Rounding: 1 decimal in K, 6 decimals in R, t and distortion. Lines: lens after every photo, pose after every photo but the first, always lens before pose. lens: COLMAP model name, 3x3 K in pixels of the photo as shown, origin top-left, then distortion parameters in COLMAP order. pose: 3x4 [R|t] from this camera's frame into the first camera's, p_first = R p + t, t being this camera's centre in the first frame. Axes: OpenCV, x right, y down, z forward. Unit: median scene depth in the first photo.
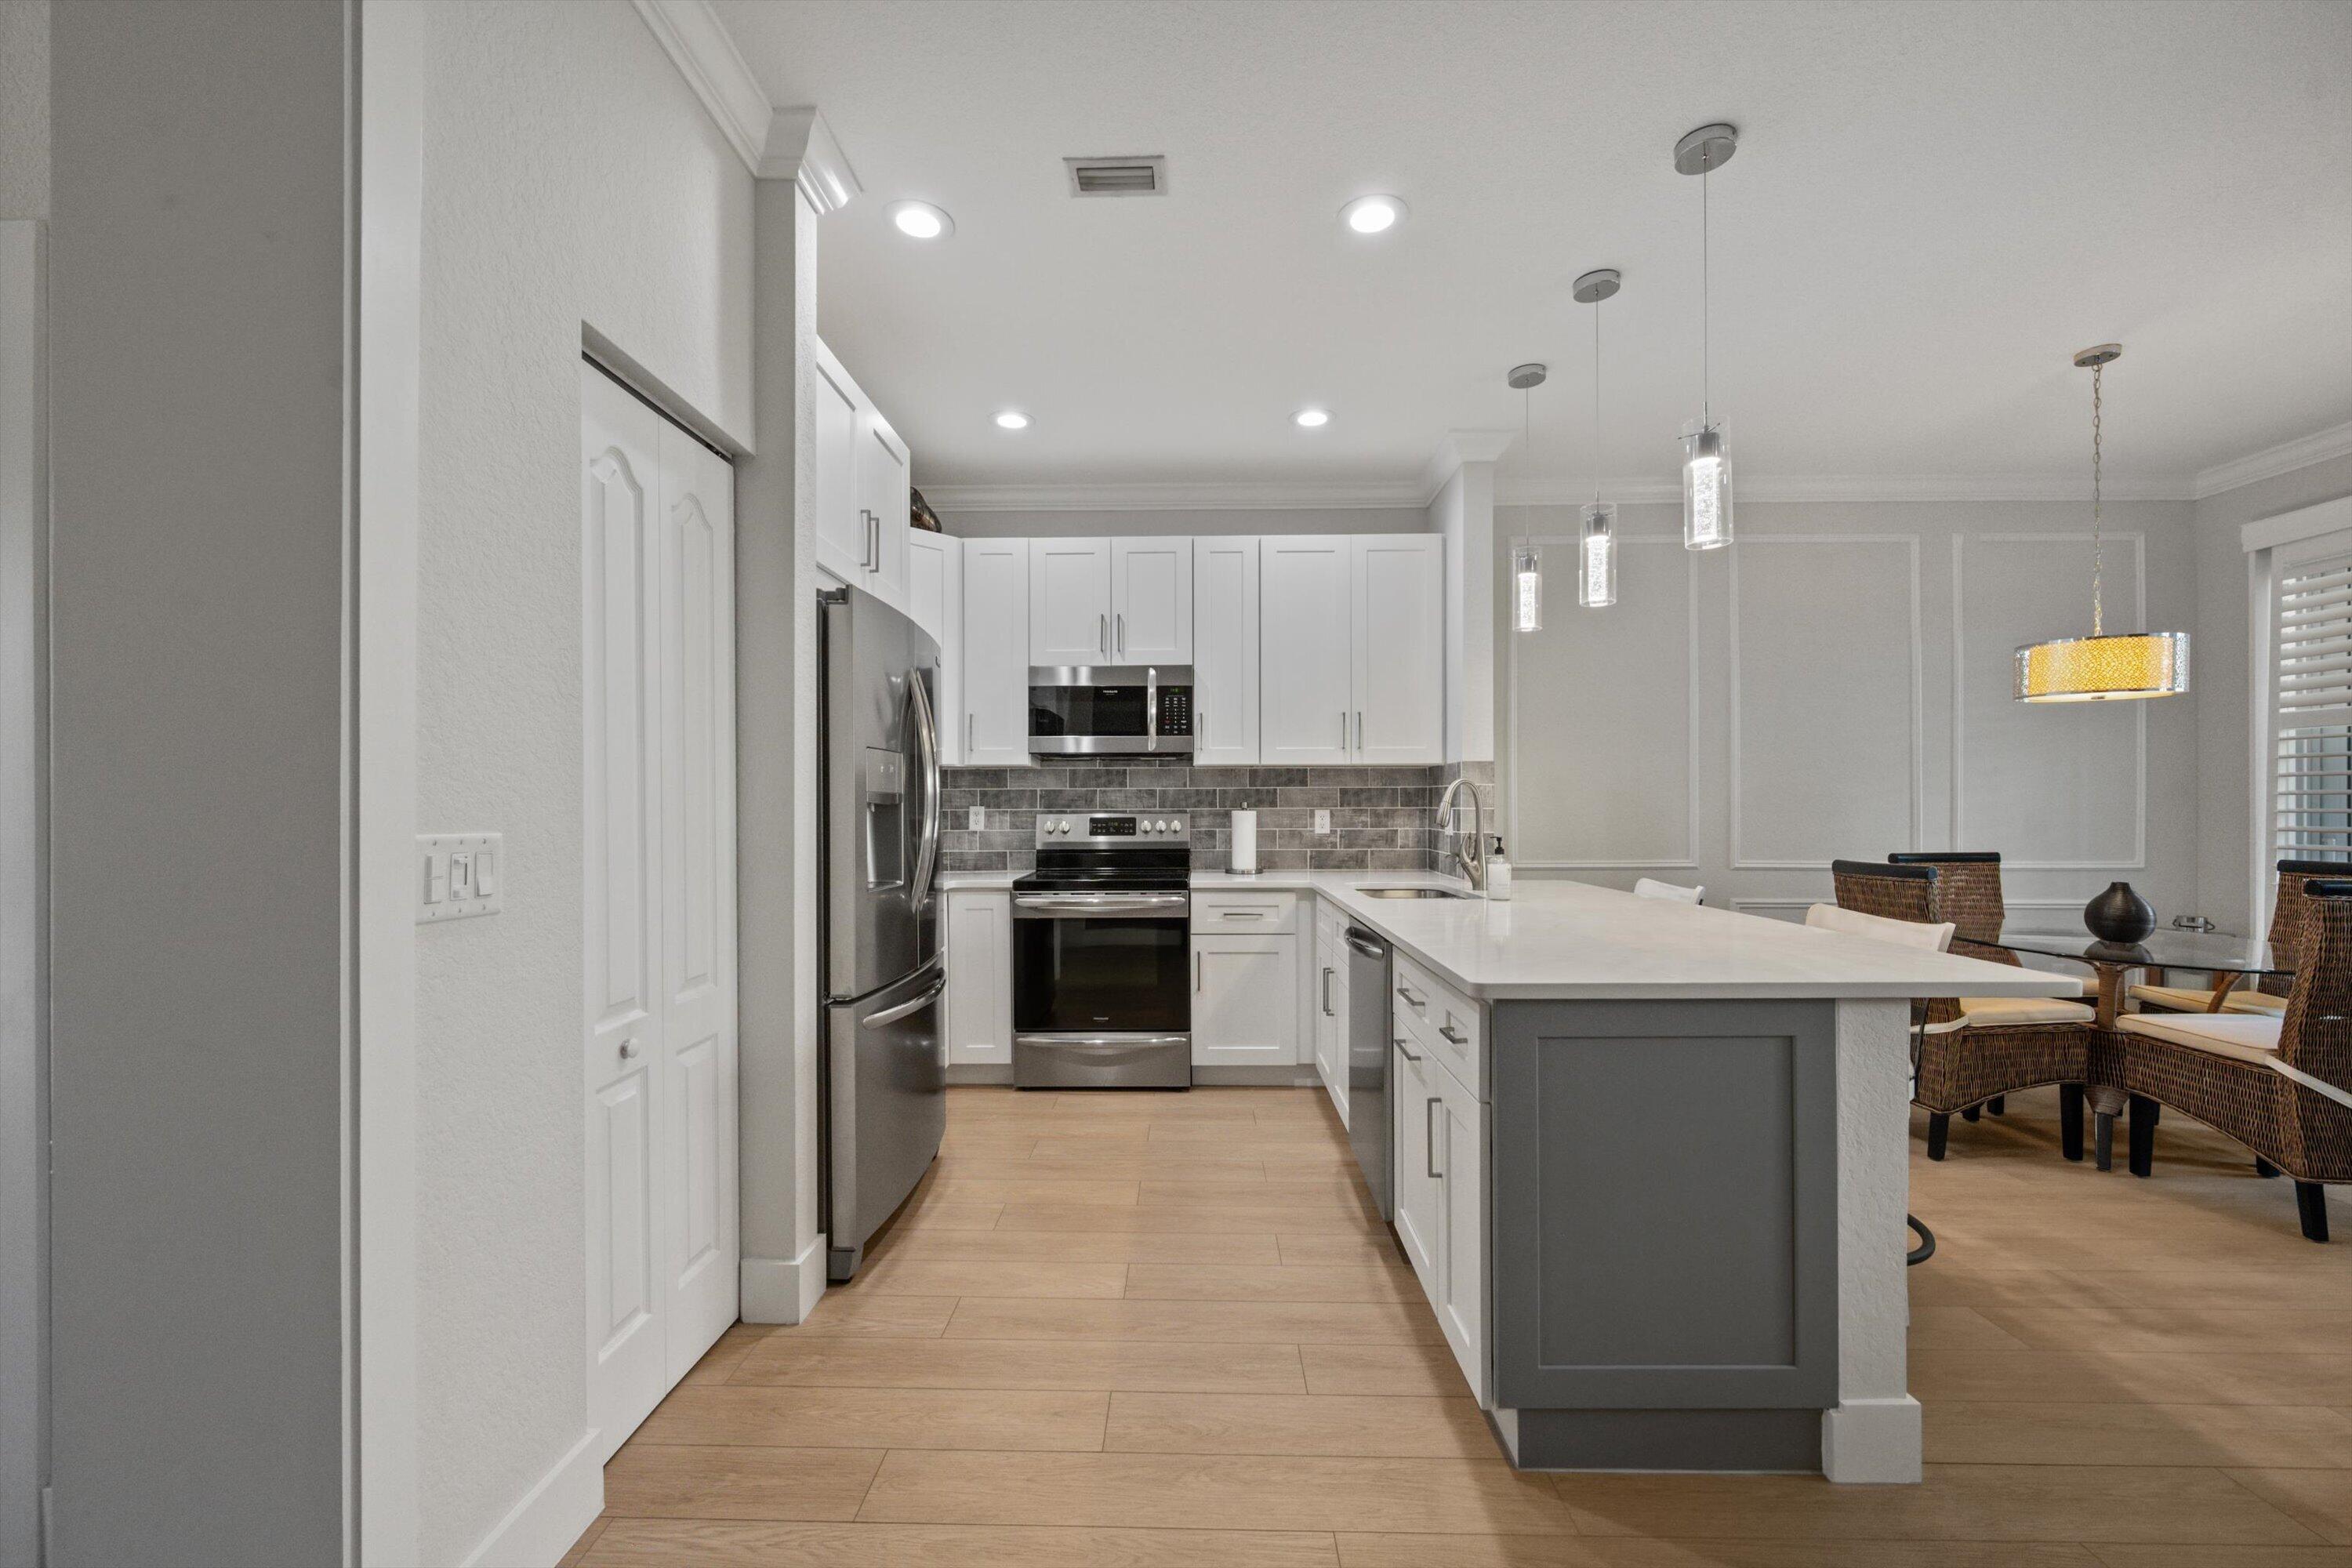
lens RADIAL K [[933.1, 0, 1176.0], [0, 933.1, 784.0], [0, 0, 1]] dist [-0.000723, 0.000031]
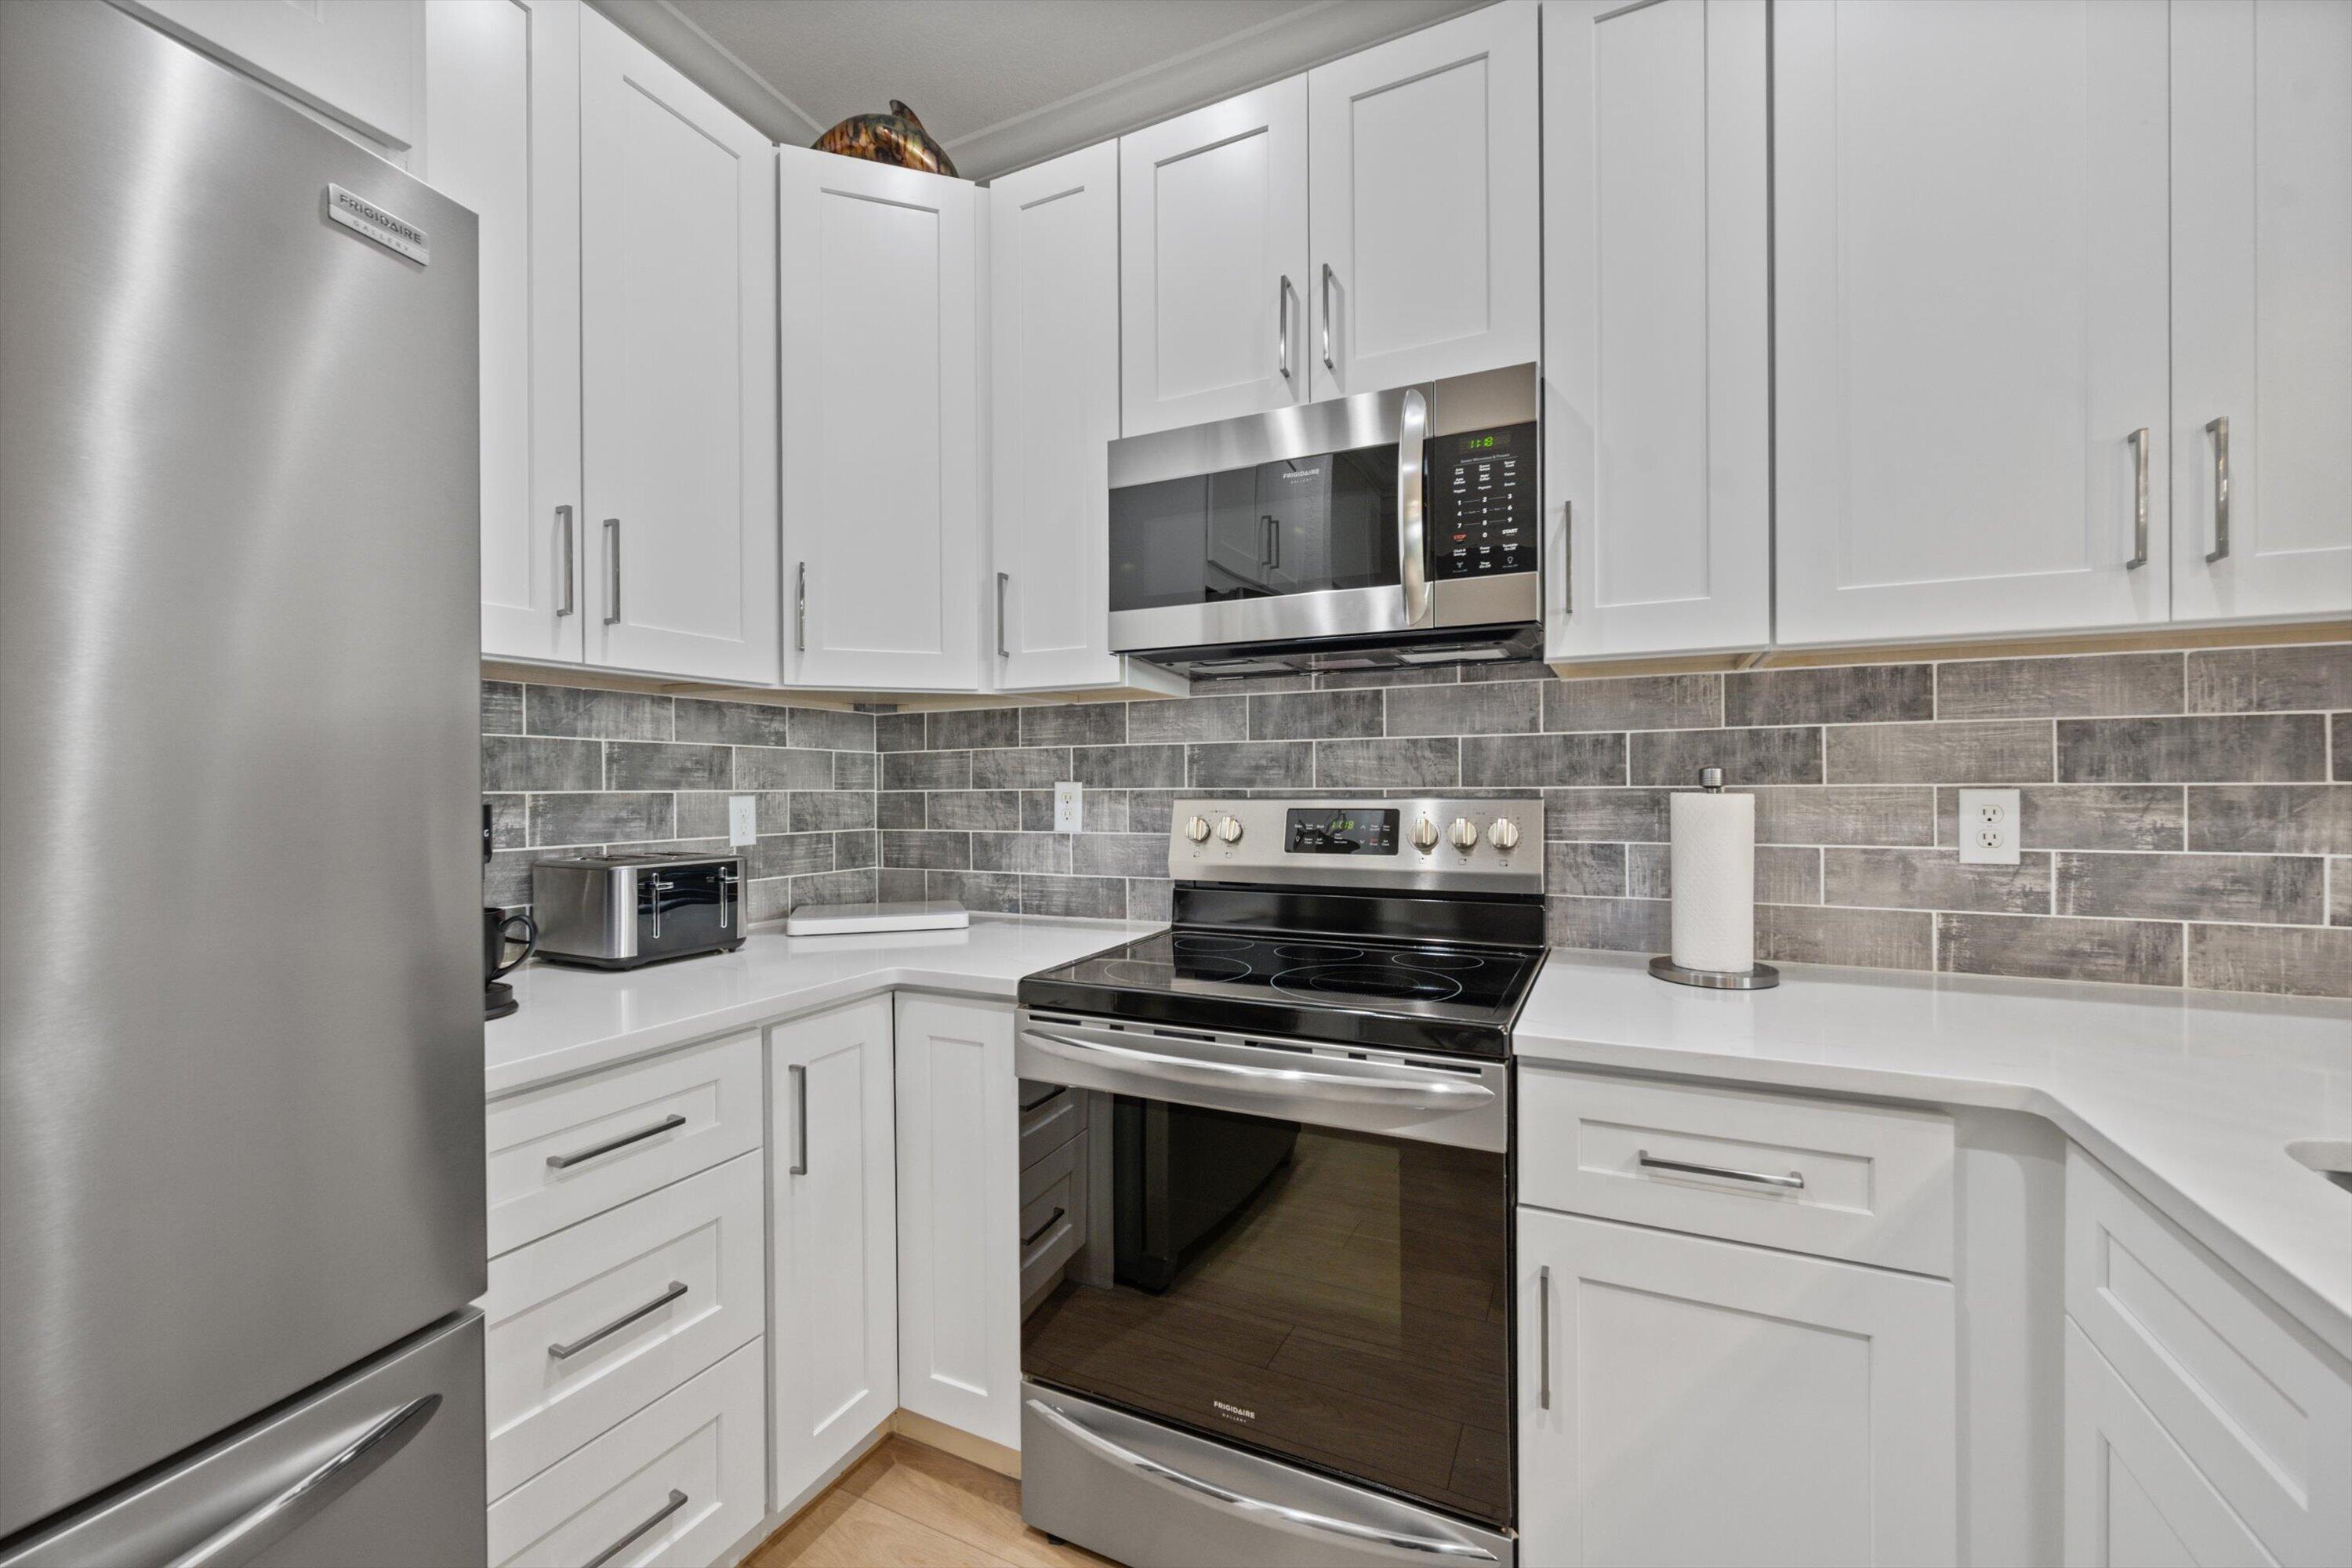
lens RADIAL K [[933.1, 0, 1176.0], [0, 933.1, 784.0], [0, 0, 1]] dist [-0.000723, 0.000031]
pose [[0.910387, -0.002029, -0.413752, 0.034844], [0.013494, 0.999602, 0.024789, 0.013816], [0.413537, -0.028150, 0.910052, 0.594080]]
